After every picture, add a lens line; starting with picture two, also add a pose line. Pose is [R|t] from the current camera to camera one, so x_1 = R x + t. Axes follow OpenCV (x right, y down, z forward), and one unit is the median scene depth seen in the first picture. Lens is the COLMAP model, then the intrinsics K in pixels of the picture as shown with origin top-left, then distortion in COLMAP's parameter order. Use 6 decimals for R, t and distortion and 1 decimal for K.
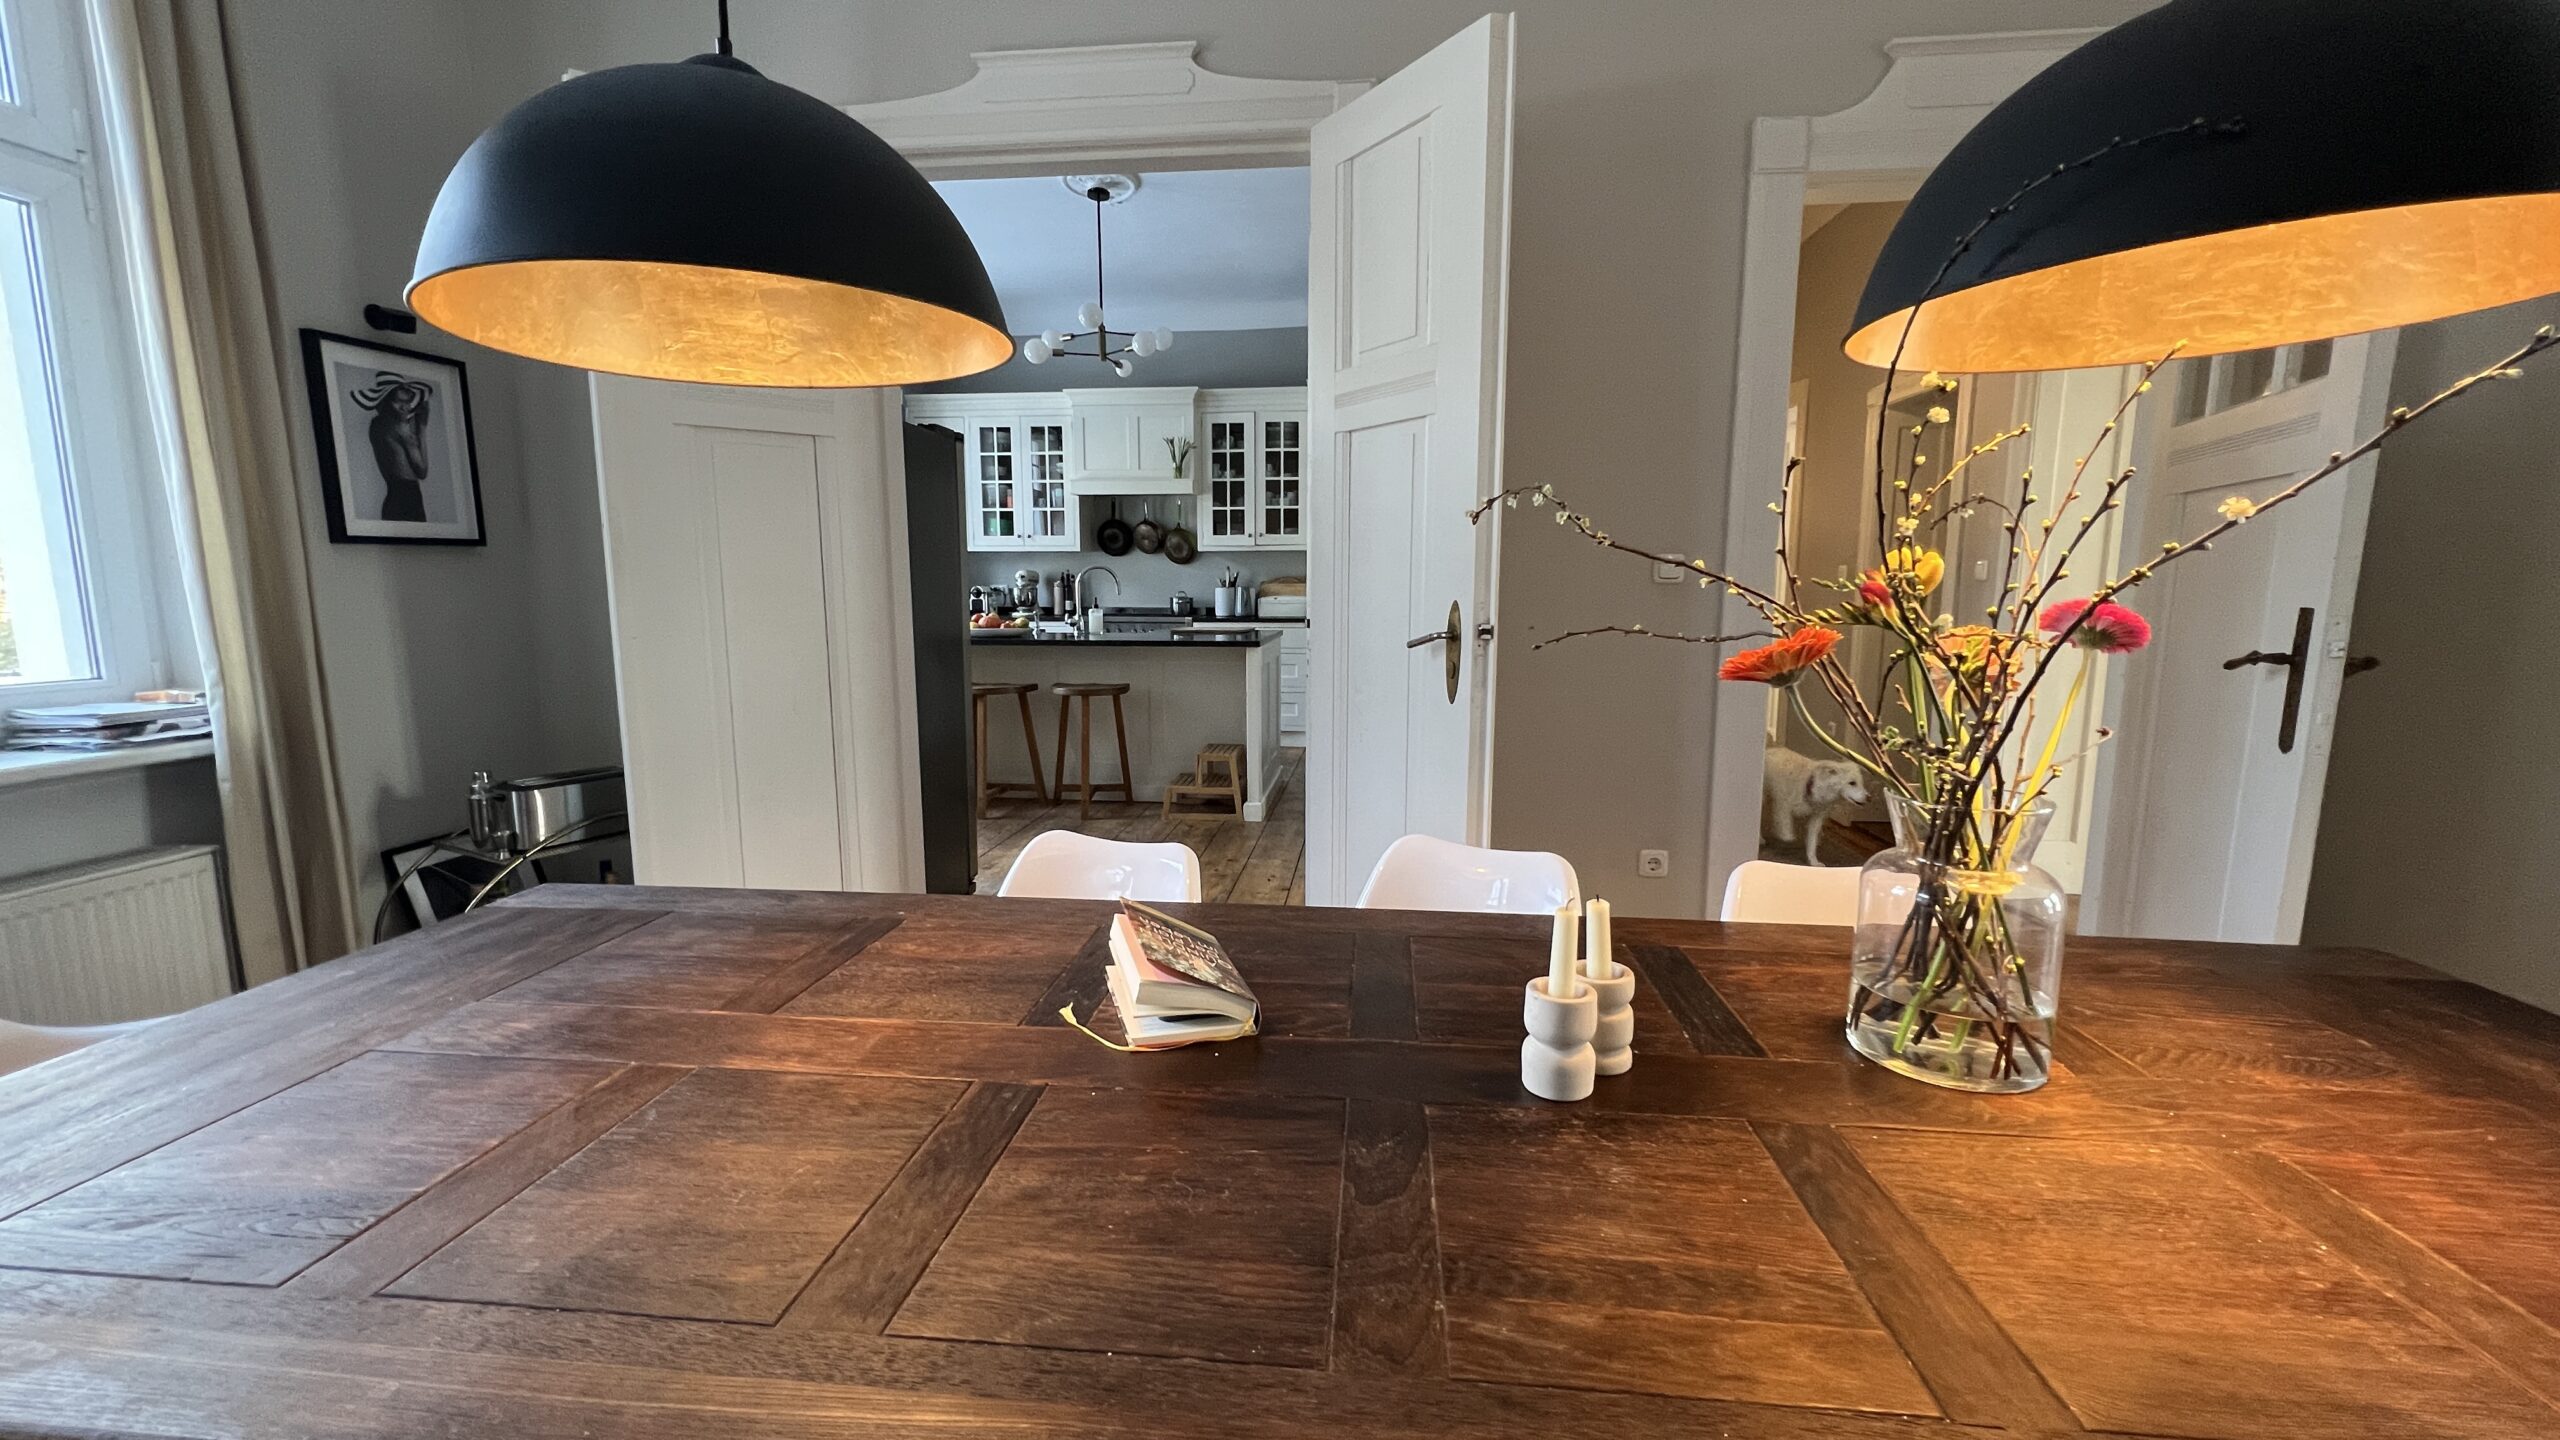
lens RADIAL K [[1012.1, 0, 1280.0], [0, 1012.1, 720.0], [0, 0, 1]] dist [-0.000096, -0.000160]
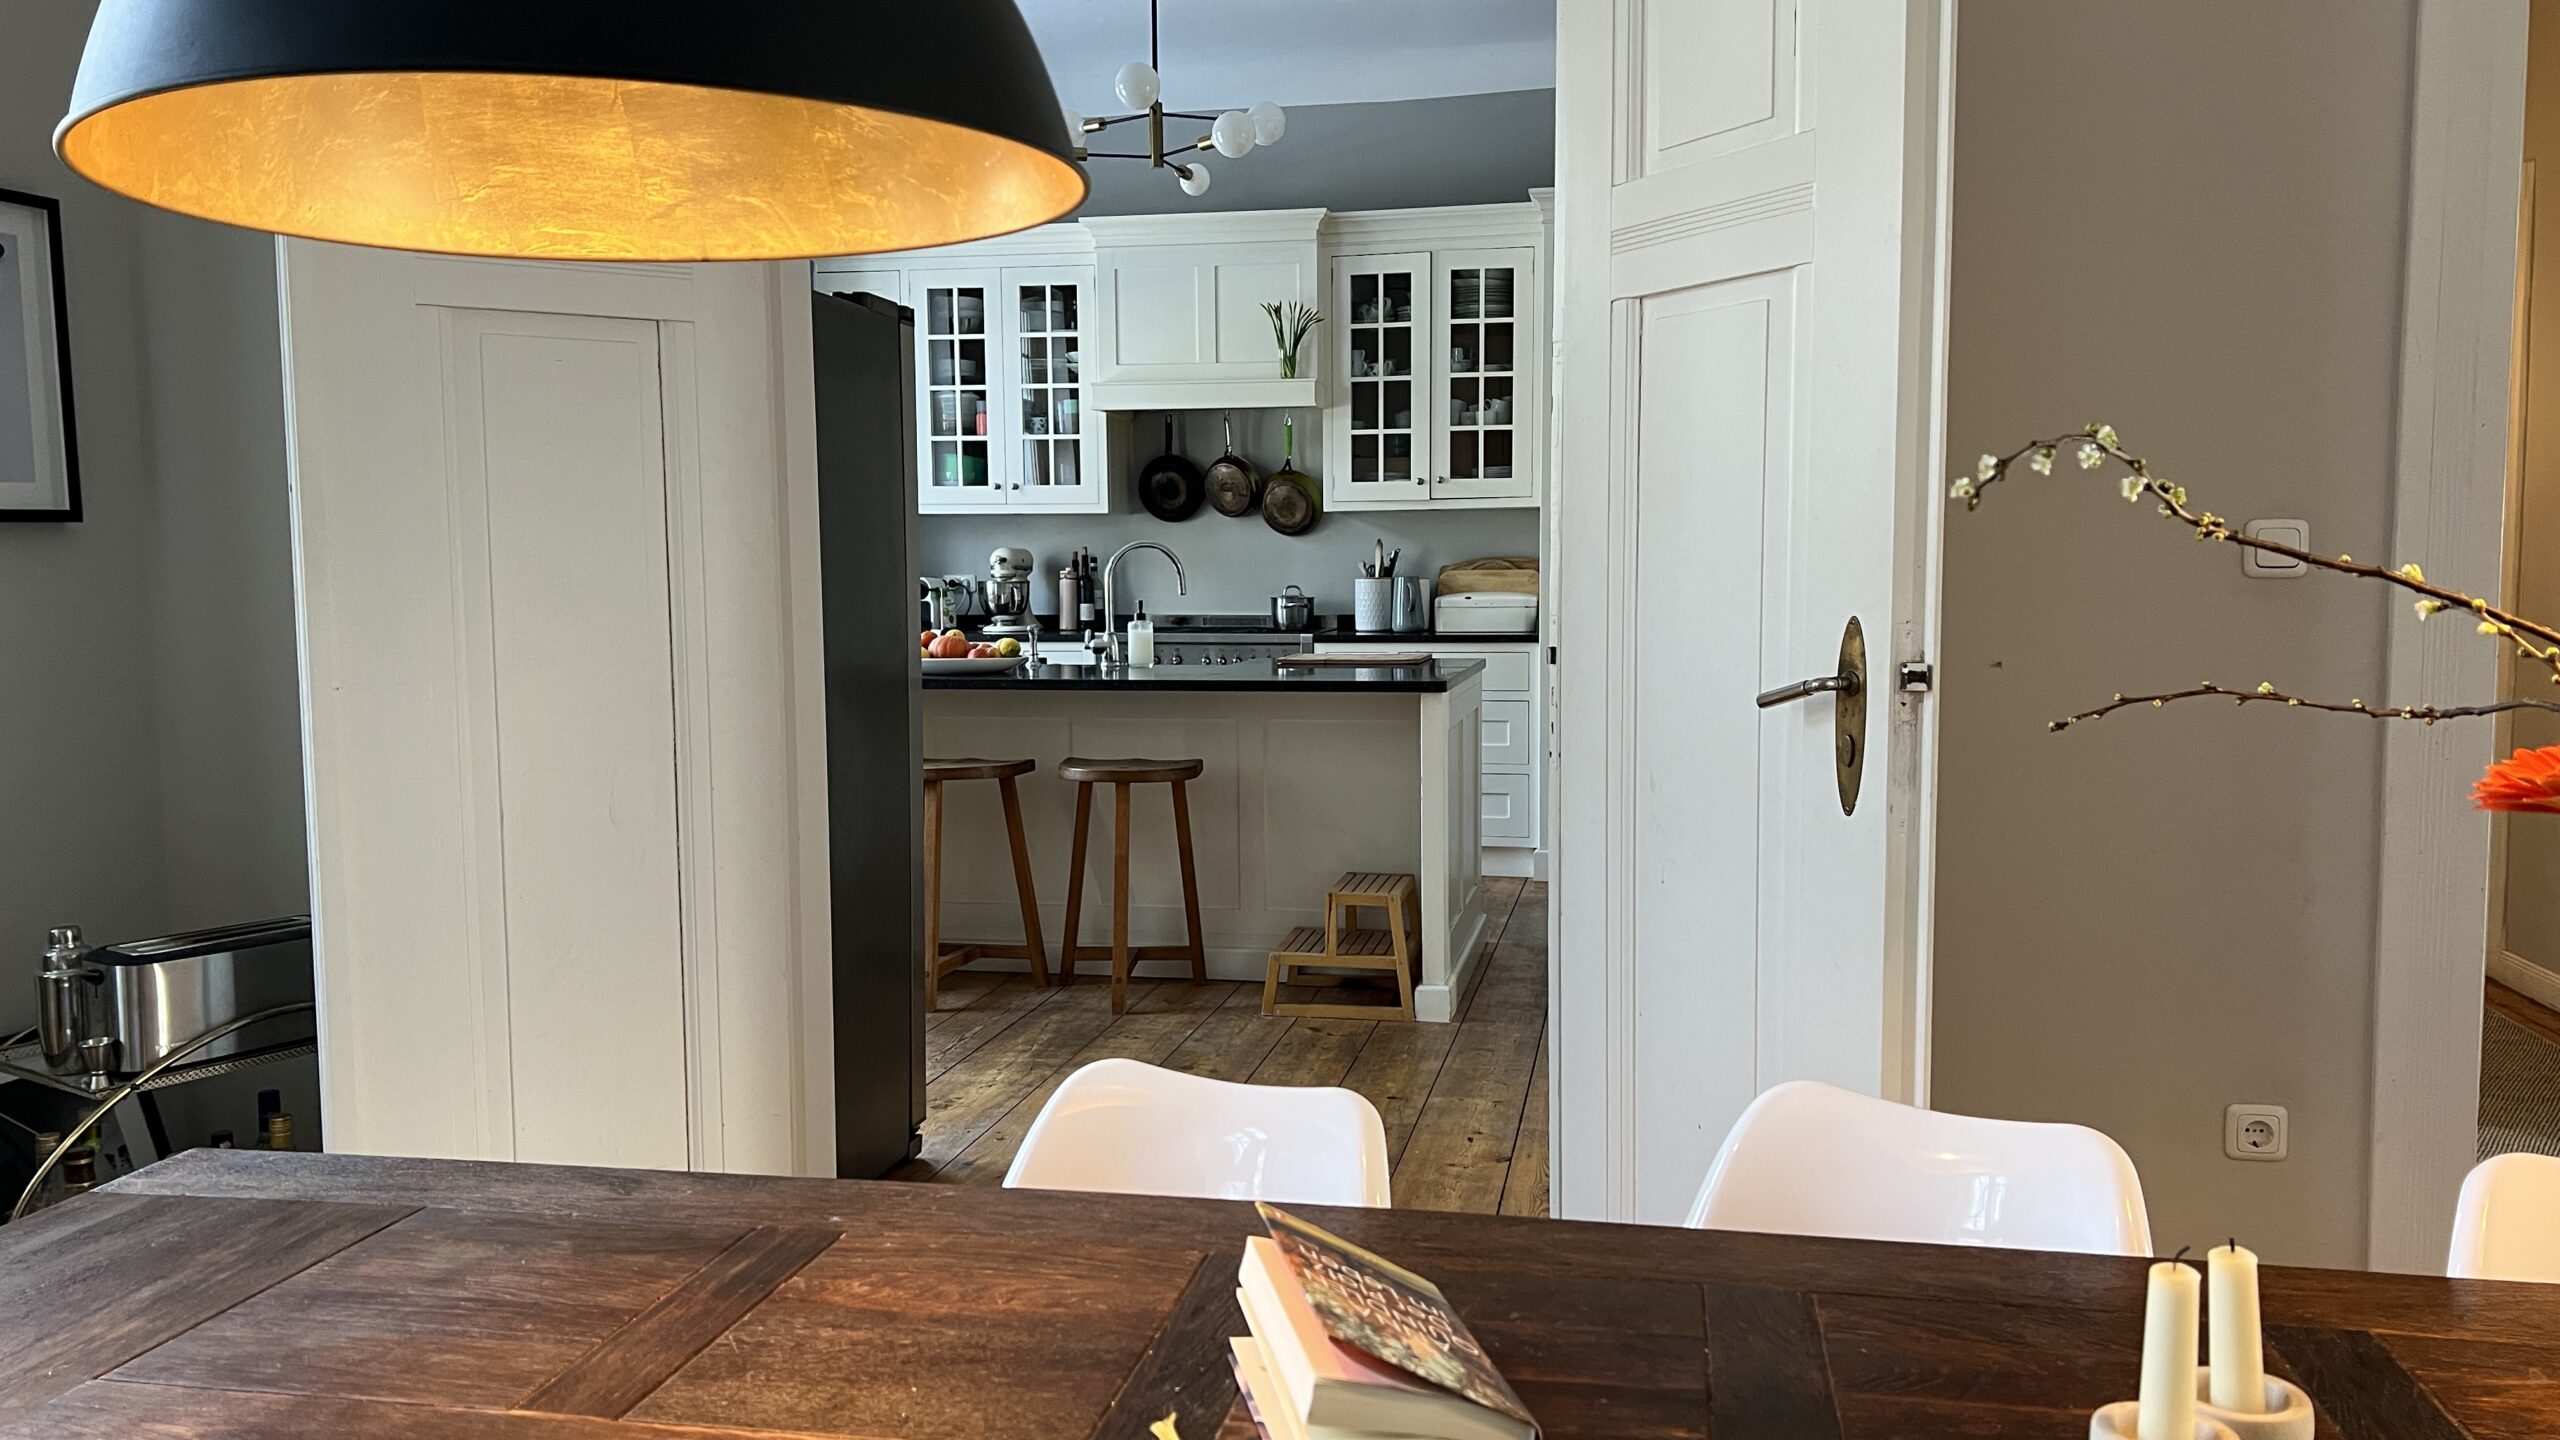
lens RADIAL K [[1894.9, 0, 1287.1], [0, 1894.9, 715.9], [0, 0, 1]] dist [0.108515, -0.129636]
pose [[0.995771, 0.000196, -0.091871, -0.011580], [-0.005134, 0.998553, -0.053522, -0.005810], [0.091727, 0.053768, 0.994332, -0.000653]]
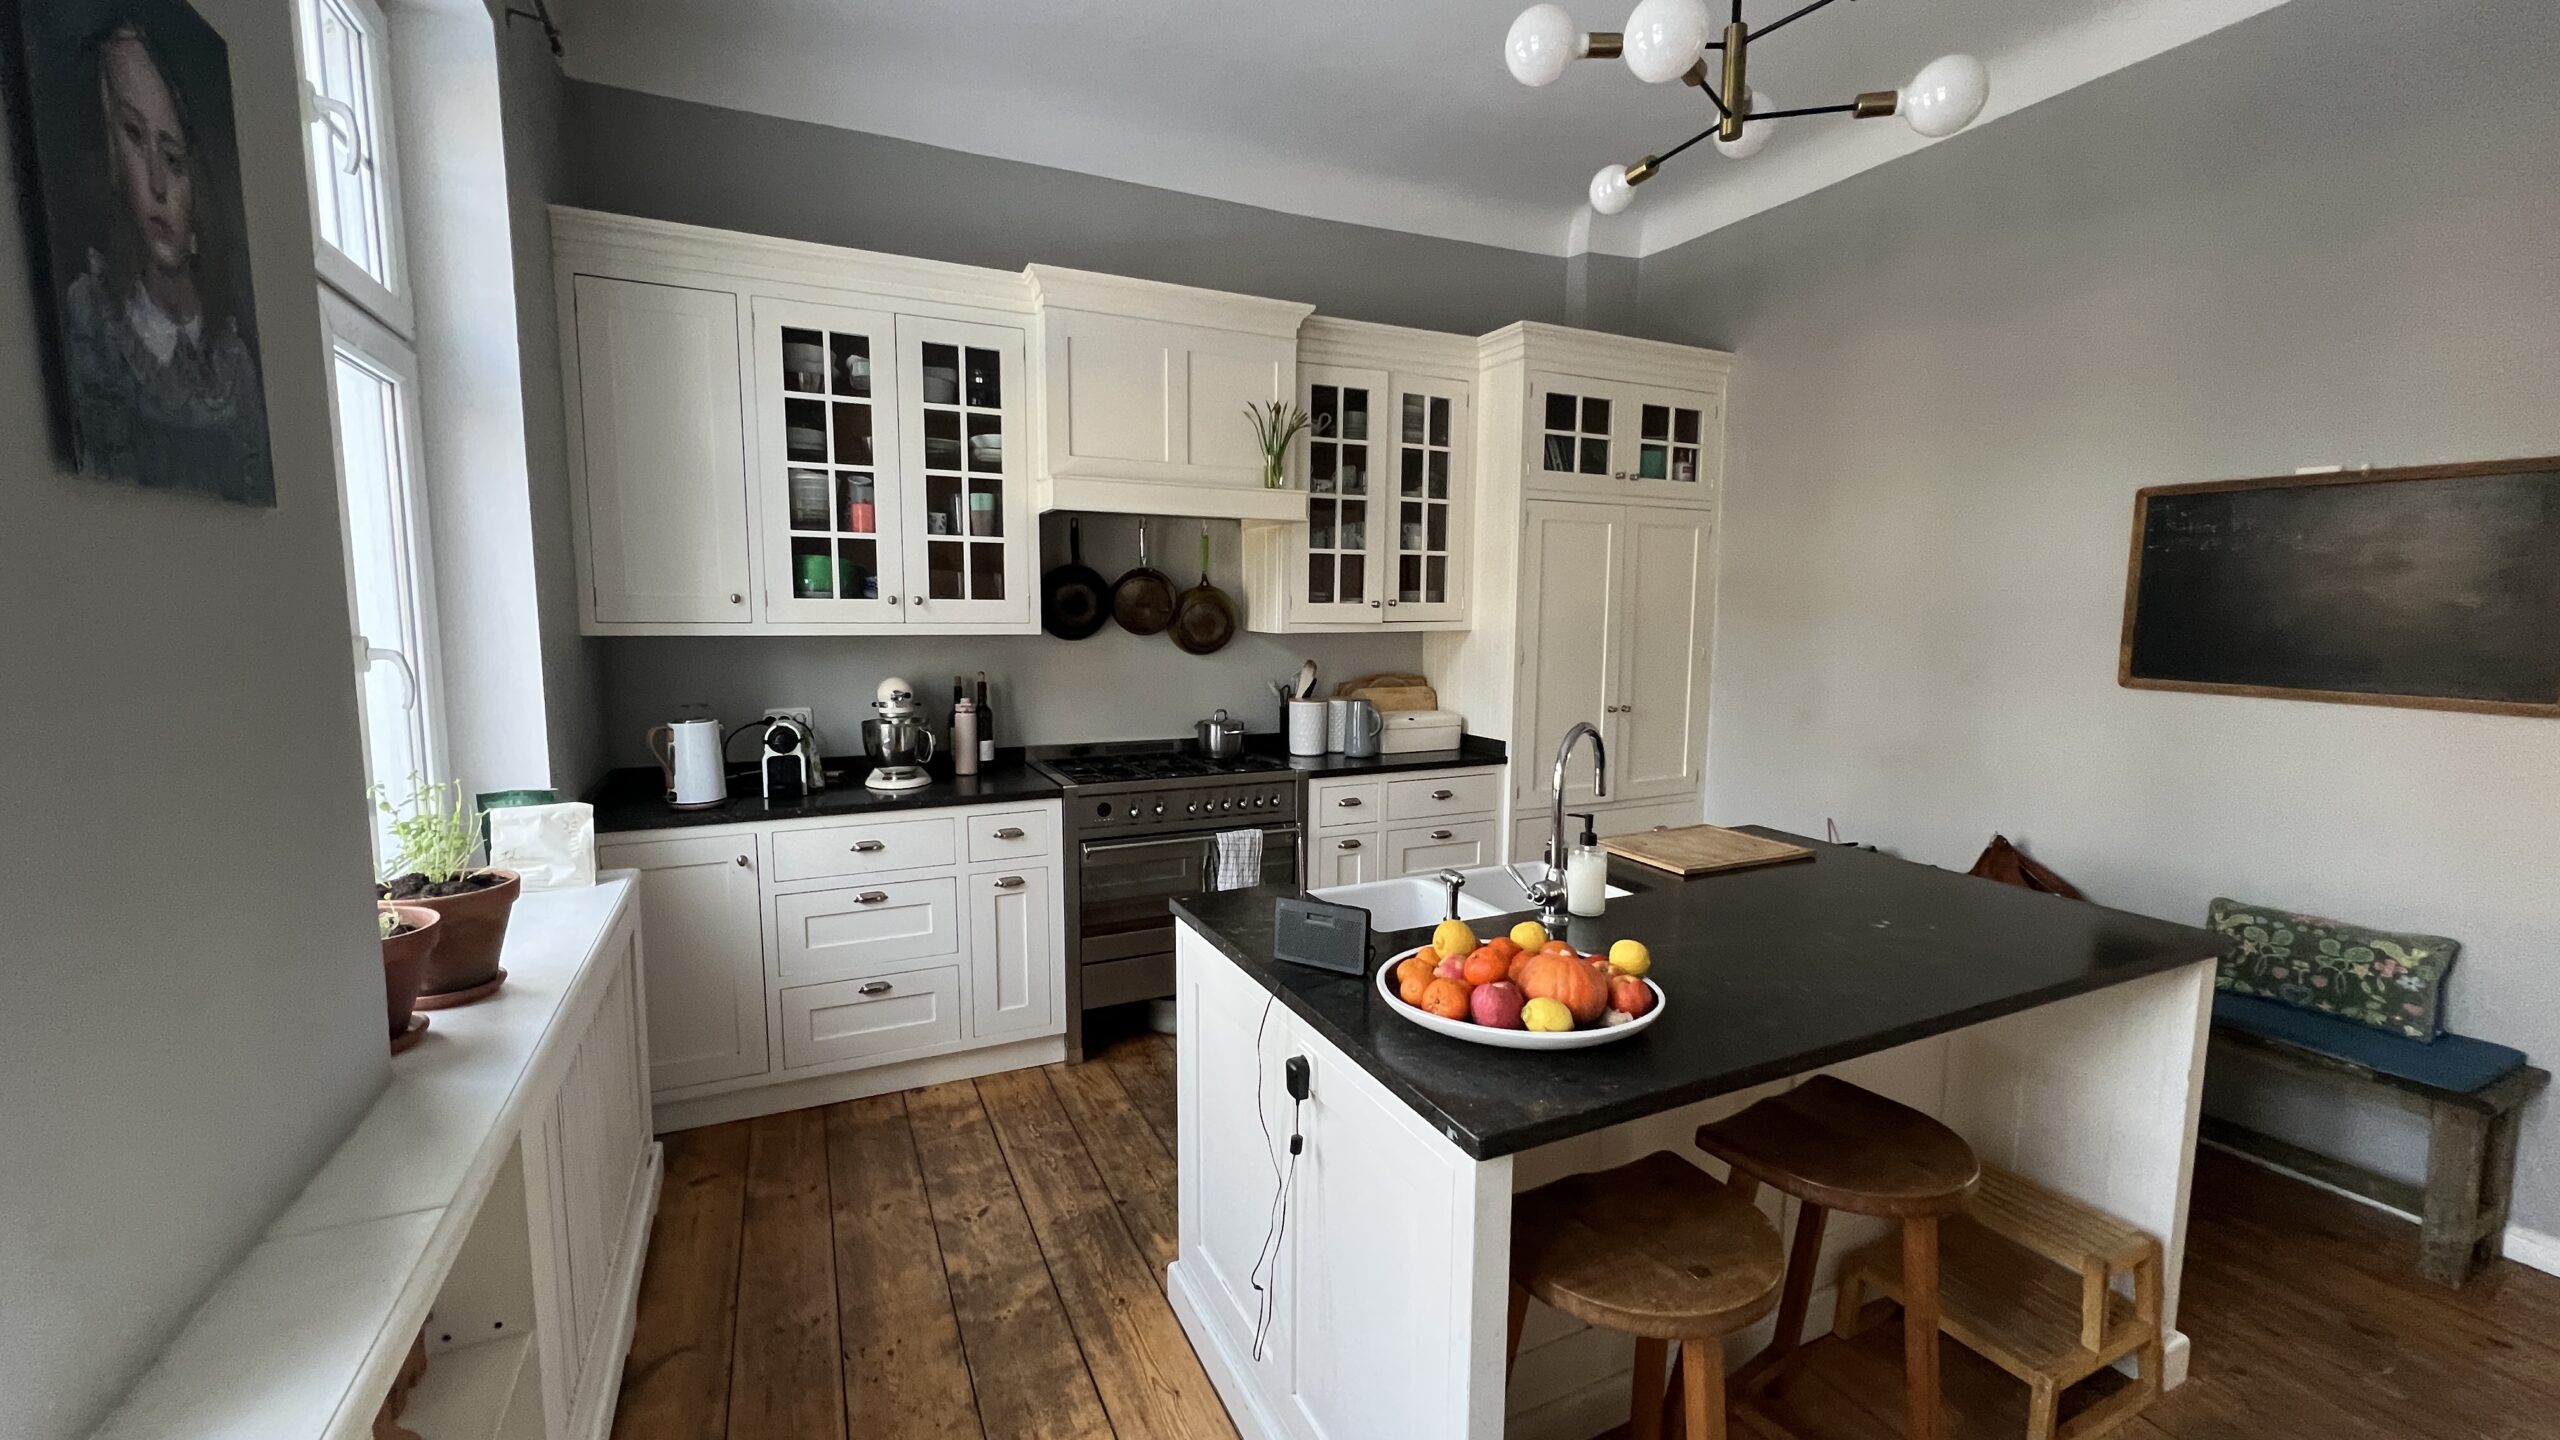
lens RADIAL K [[1003.4, 0, 1280.0], [0, 1003.4, 720.0], [0, 0, 1]] dist [-0.007462, -0.000018]
pose [[0.856326, -0.054413, 0.513562, -0.506931], [0.066627, 0.997763, -0.005379, -0.179636], [-0.512120, 0.038823, 0.858036, 0.849007]]
